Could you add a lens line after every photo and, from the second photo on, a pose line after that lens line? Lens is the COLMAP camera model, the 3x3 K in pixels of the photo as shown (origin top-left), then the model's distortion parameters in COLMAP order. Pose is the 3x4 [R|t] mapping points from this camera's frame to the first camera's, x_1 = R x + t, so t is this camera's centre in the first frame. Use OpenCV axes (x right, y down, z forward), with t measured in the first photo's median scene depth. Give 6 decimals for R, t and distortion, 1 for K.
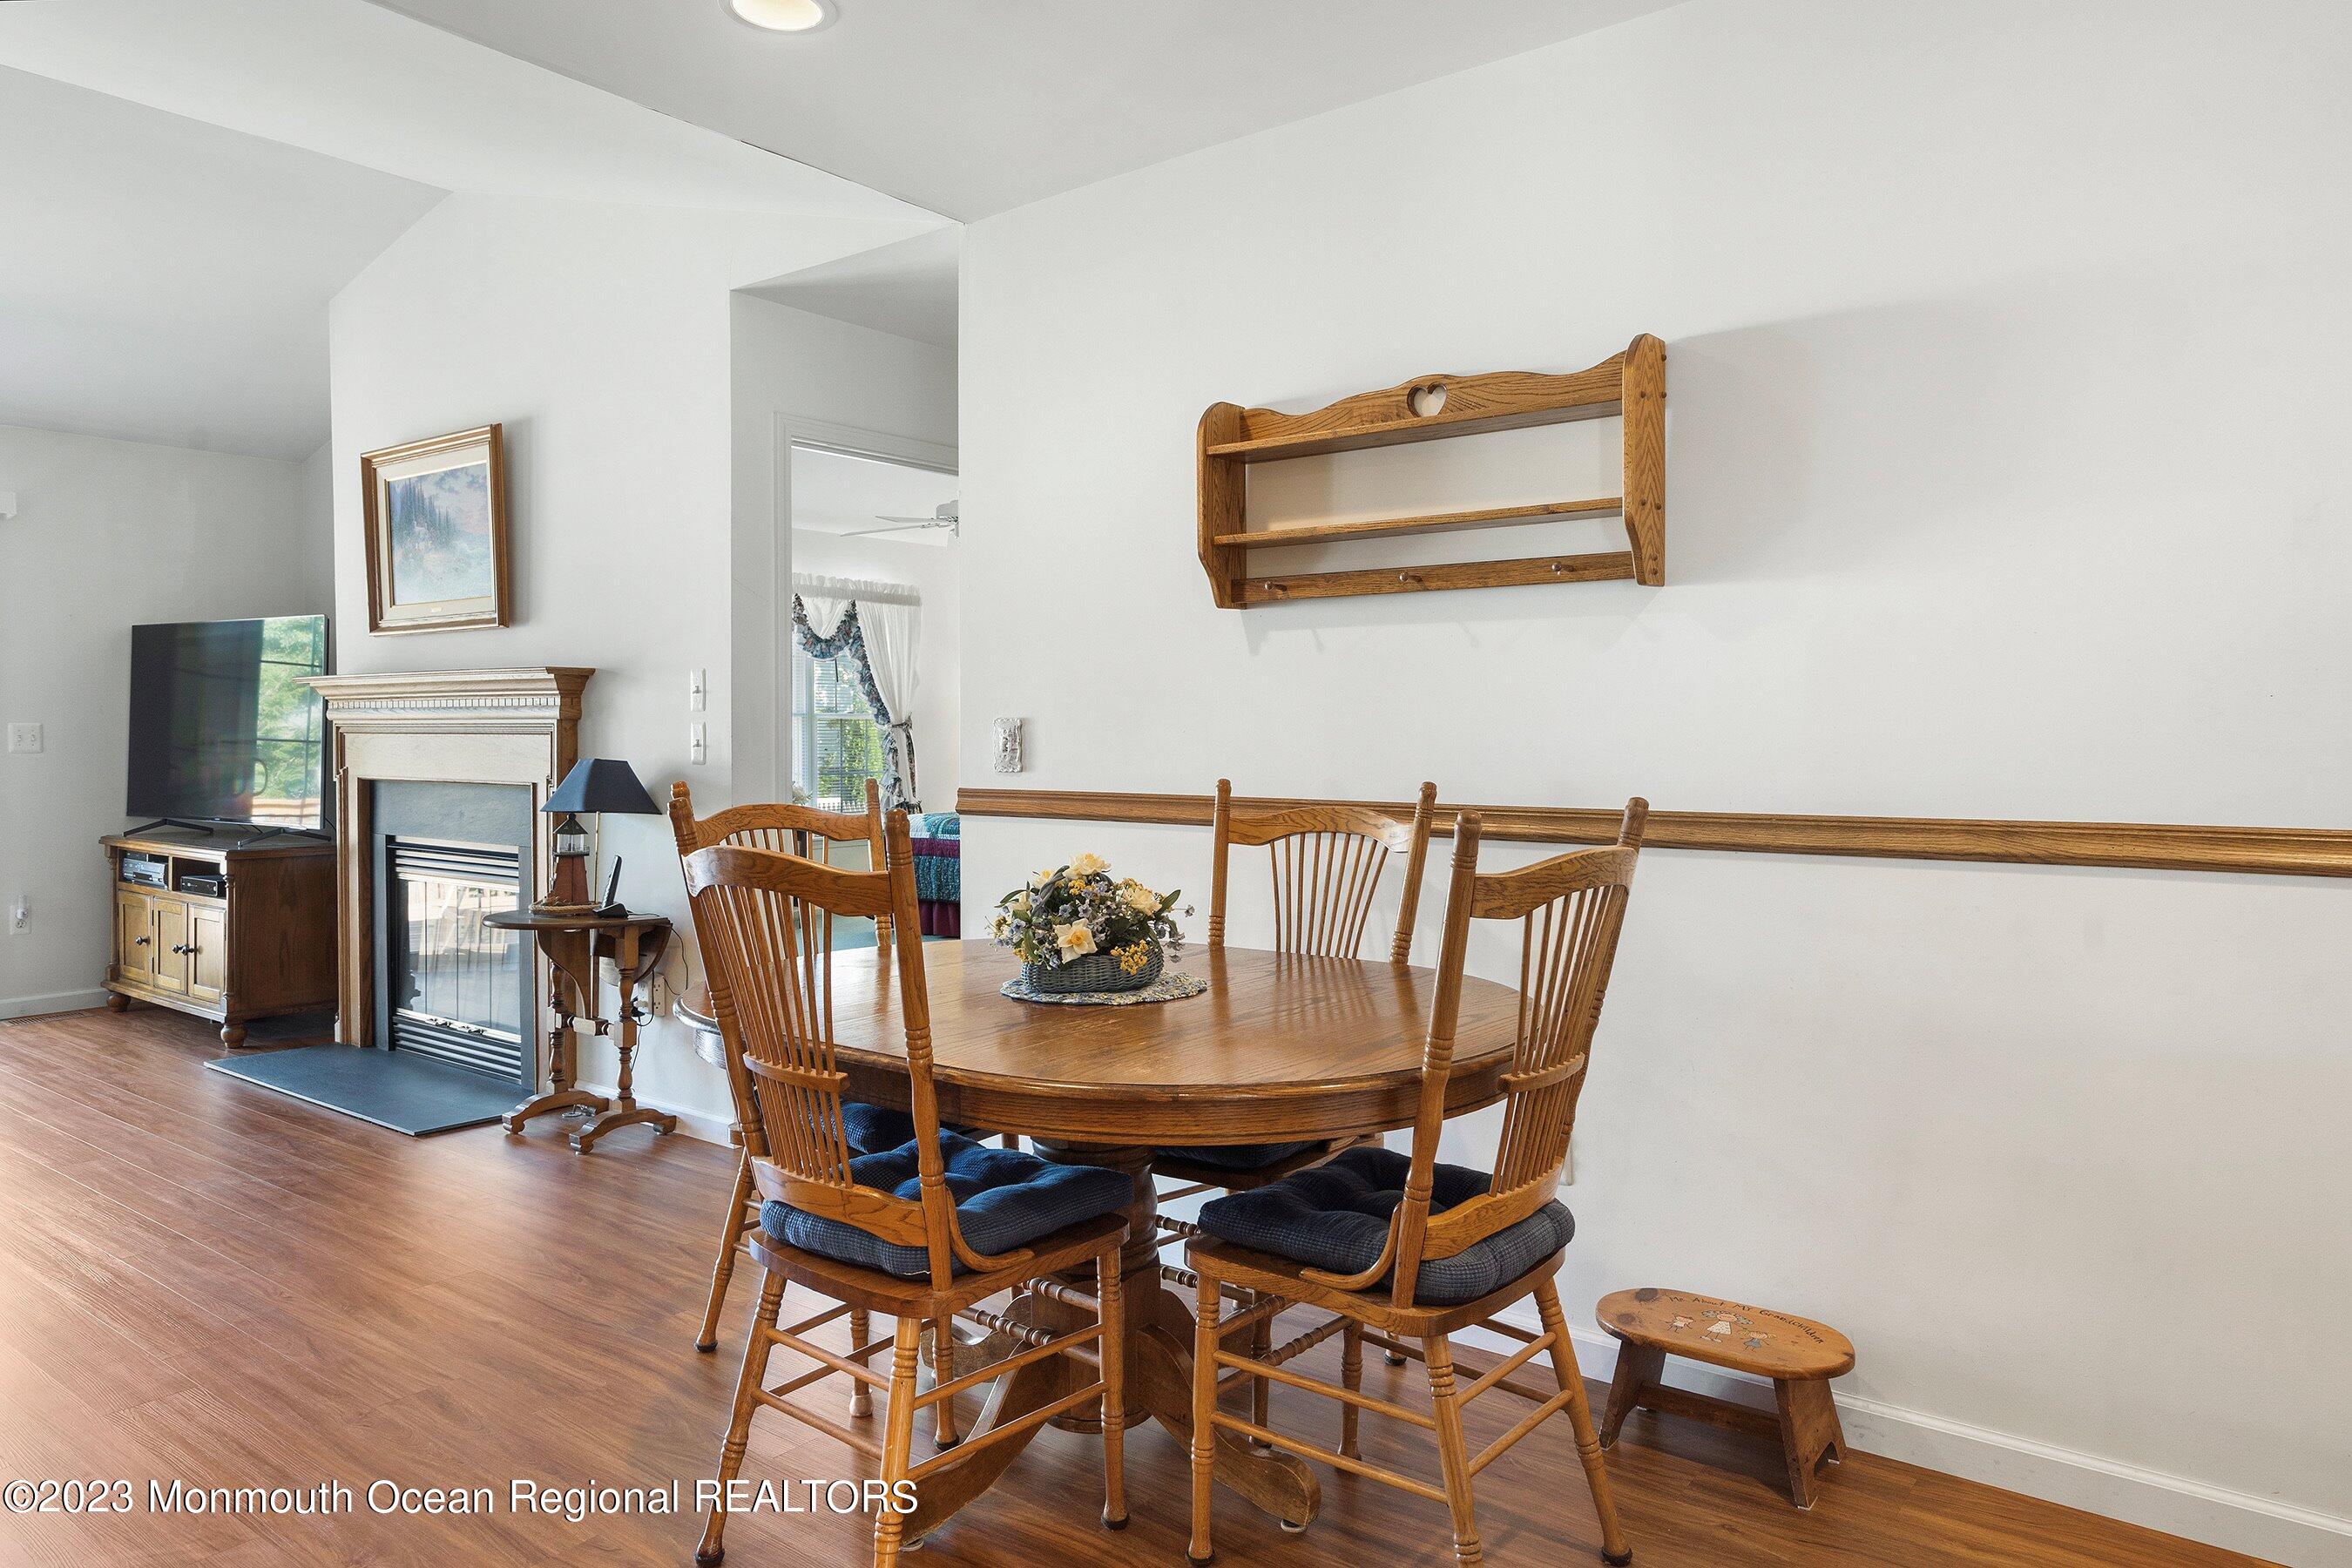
lens RADIAL K [[1541.3, 0, 1186.9], [0, 1541.3, 731.0], [0, 0, 1]] dist [-0.007426, 0.015051]
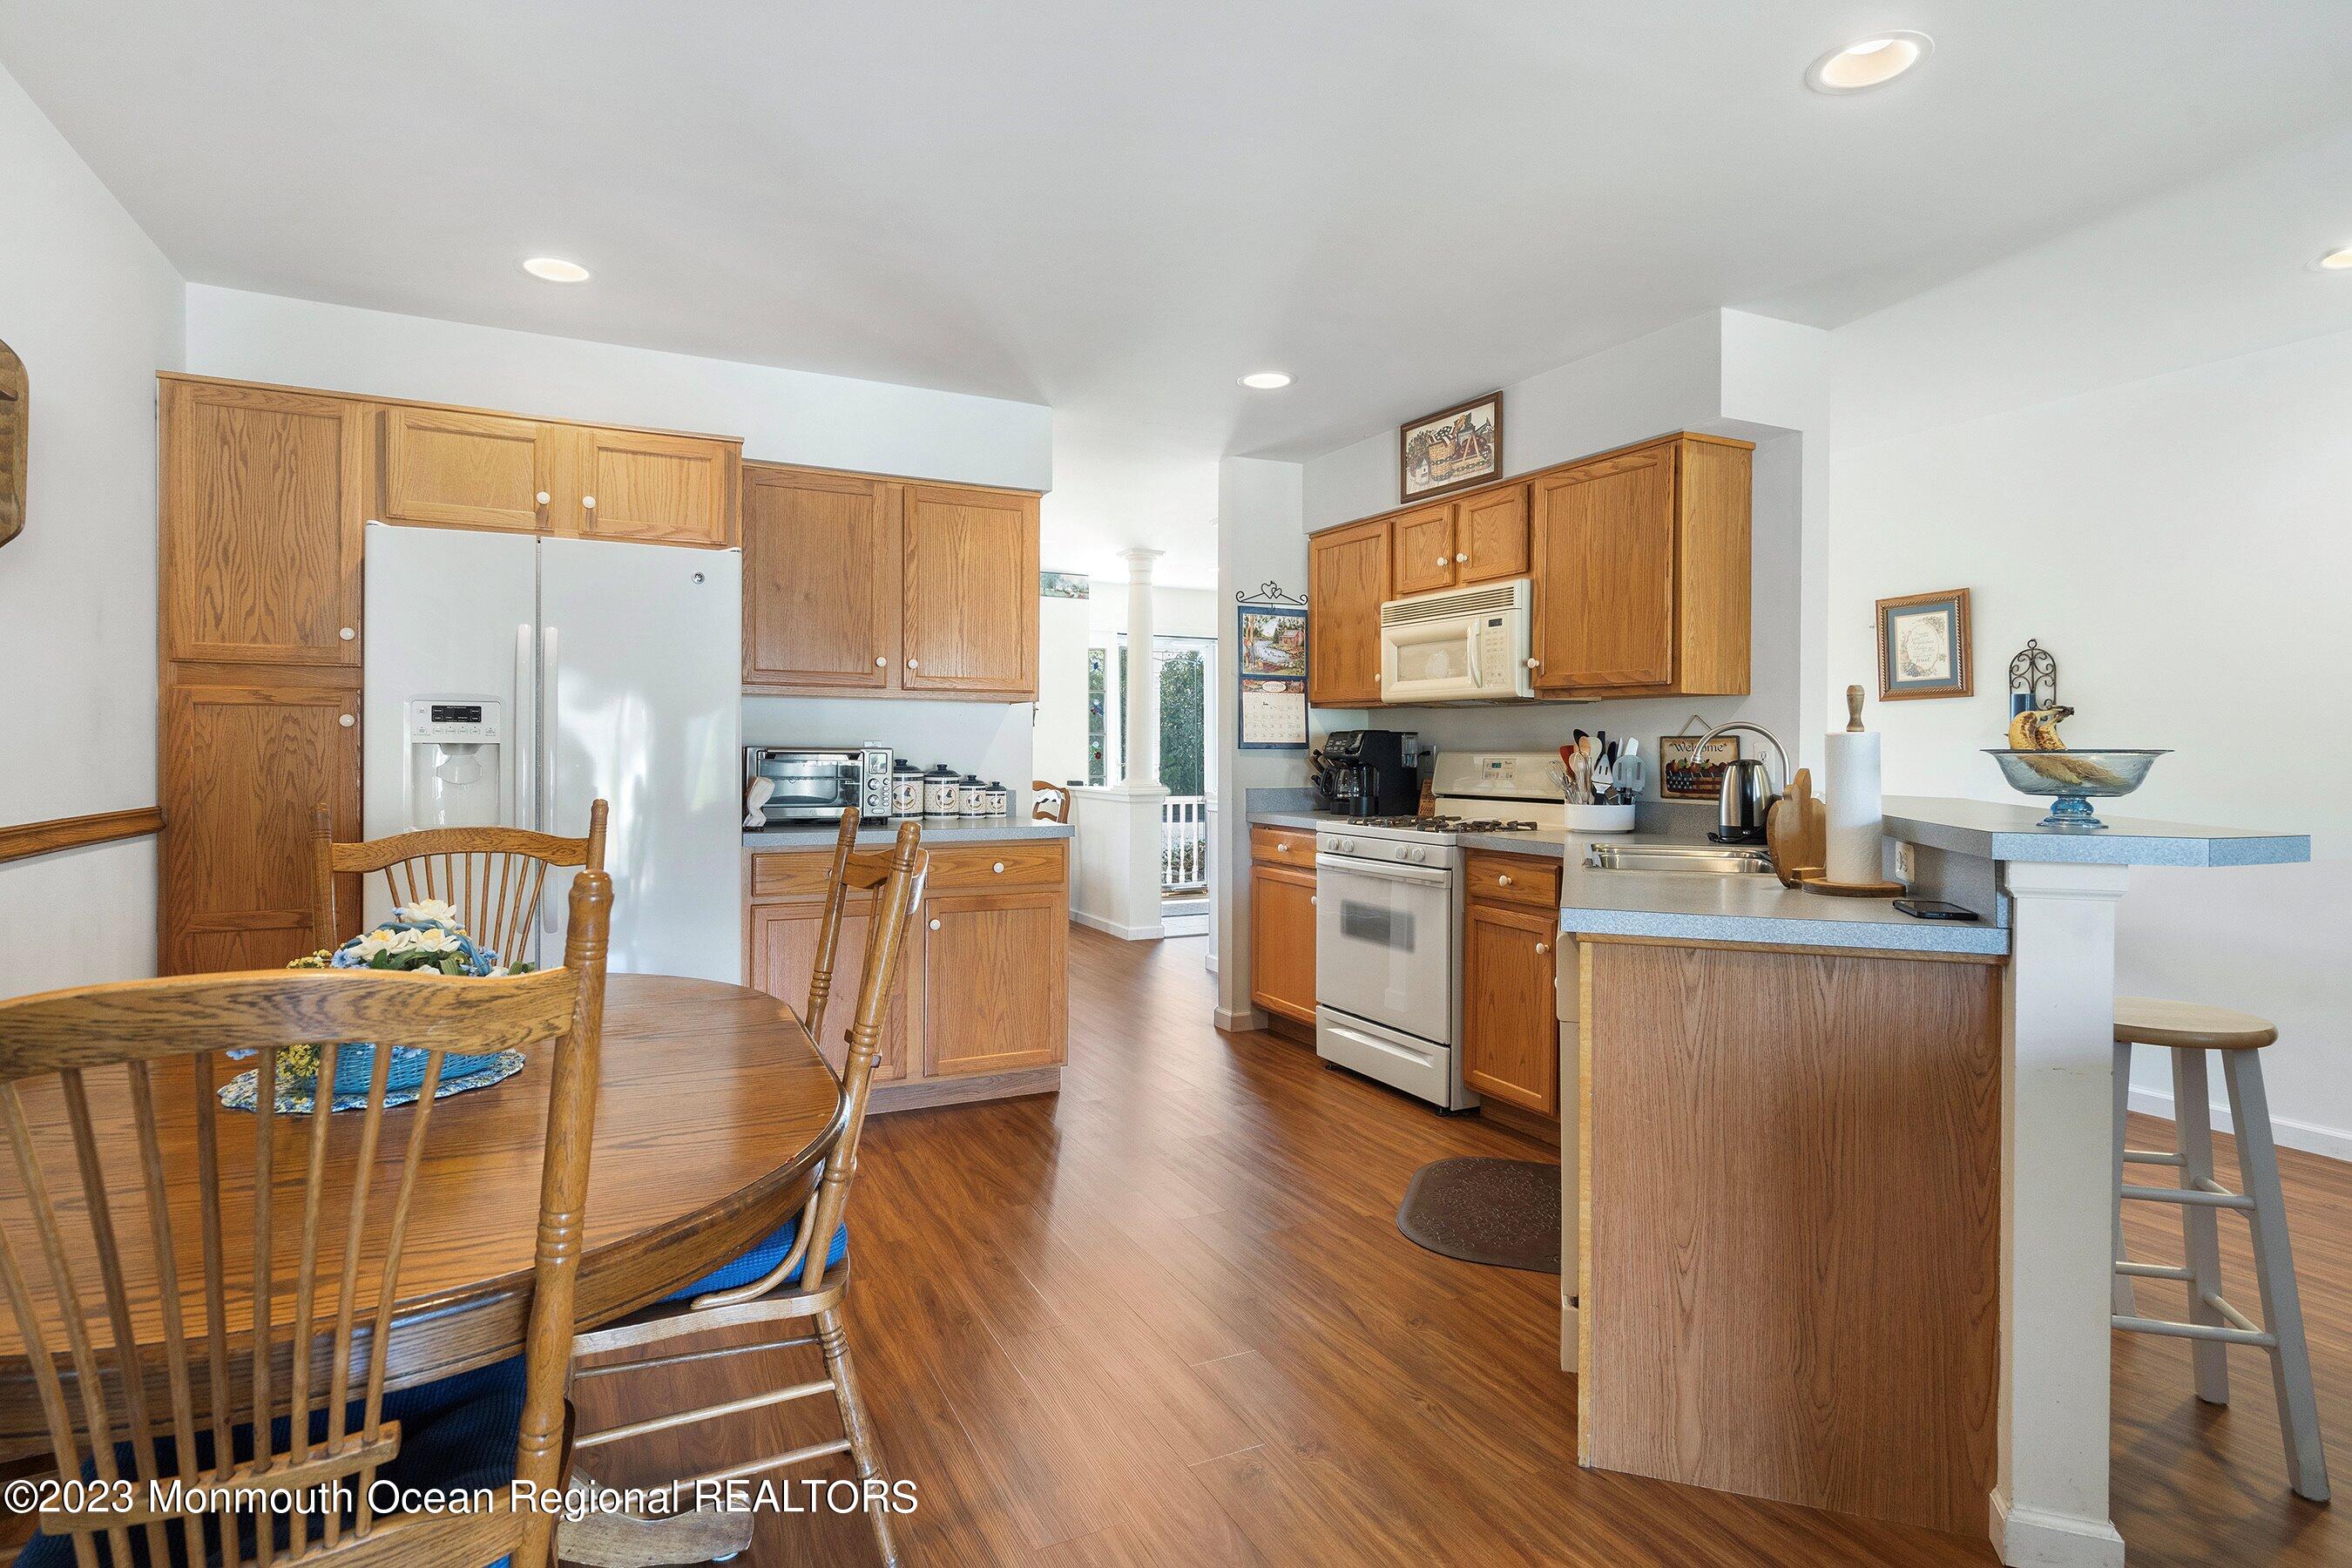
lens RADIAL K [[1194.3, 0, 1173.5], [0, 1194.3, 738.3], [0, 0, 1]] dist [0.005410, 0.001737]
pose [[-0.903795, 0.003995, 0.427947, -0.559590], [-0.003130, 0.999868, -0.015944, 0.000883], [-0.427954, -0.015750, -0.903663, 1.140669]]
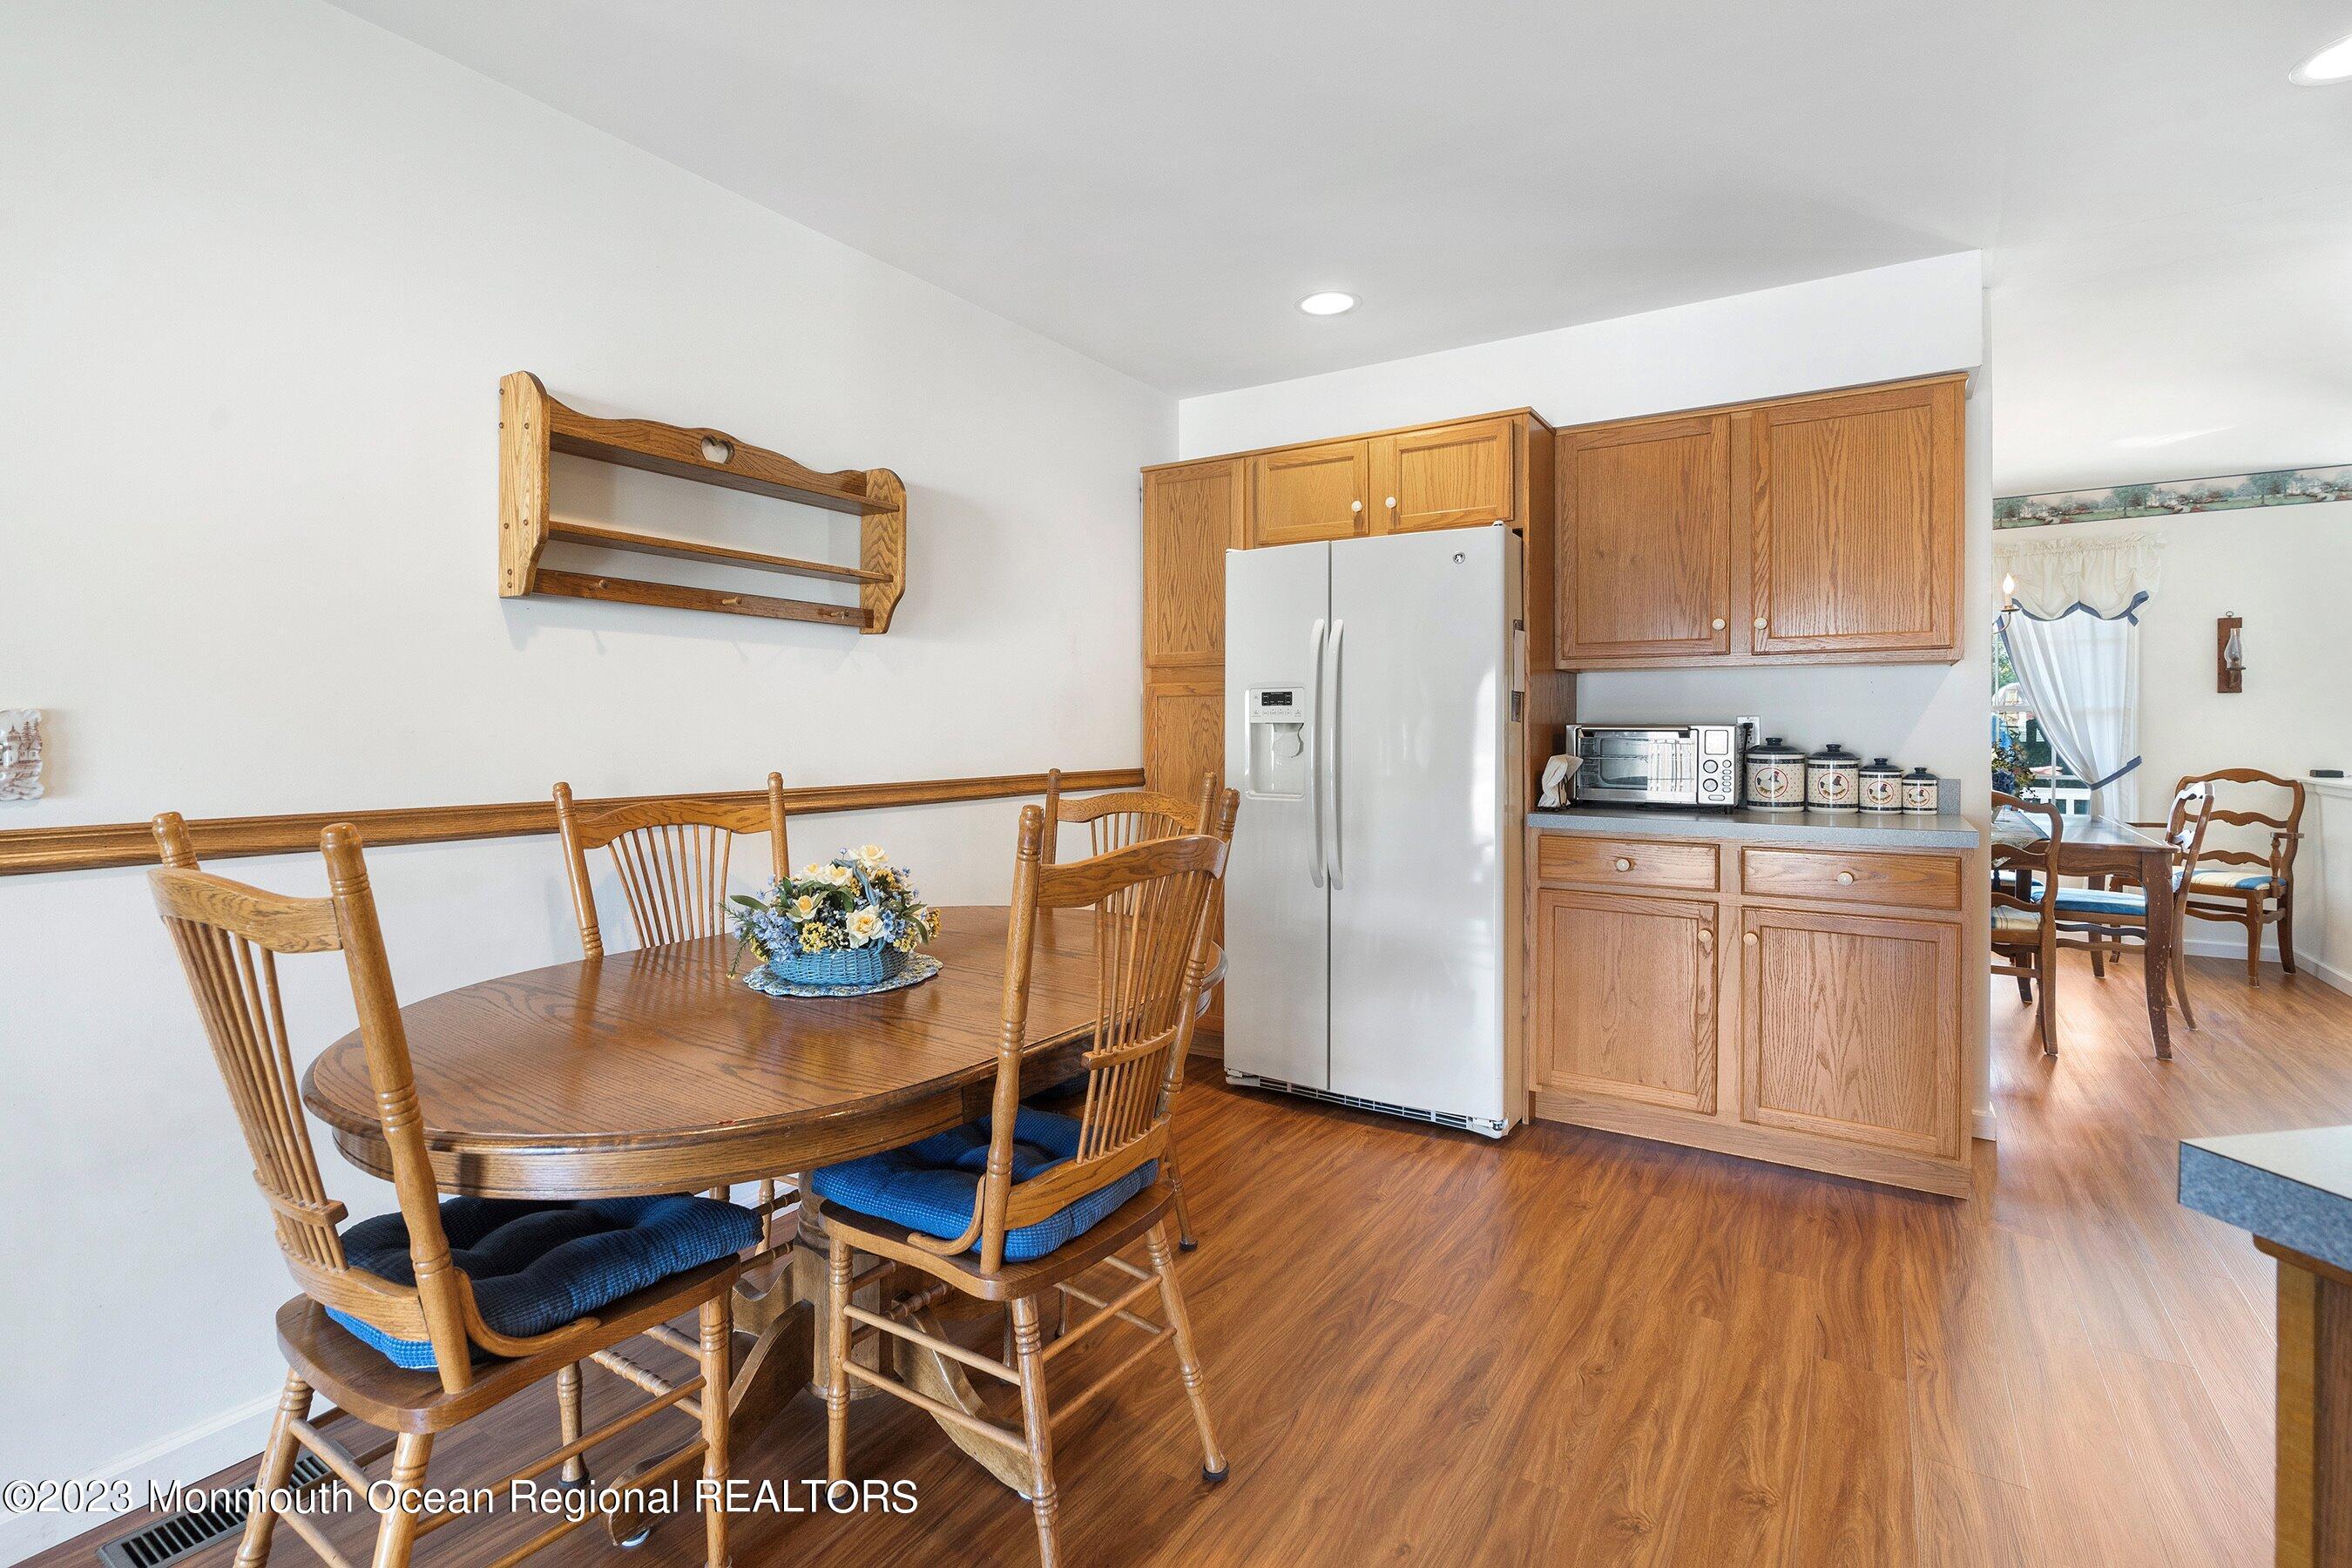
lens RADIAL K [[1072.8, 0, 1178.2], [0, 1072.8, 727.1], [0, 0, 1]] dist [-0.008245, 0.002139]
pose [[-0.097764, 0.001506, 0.995209, -0.663049], [-0.003258, 0.999993, -0.001833, -0.002435], [-0.995204, -0.003422, -0.097758, 0.695147]]
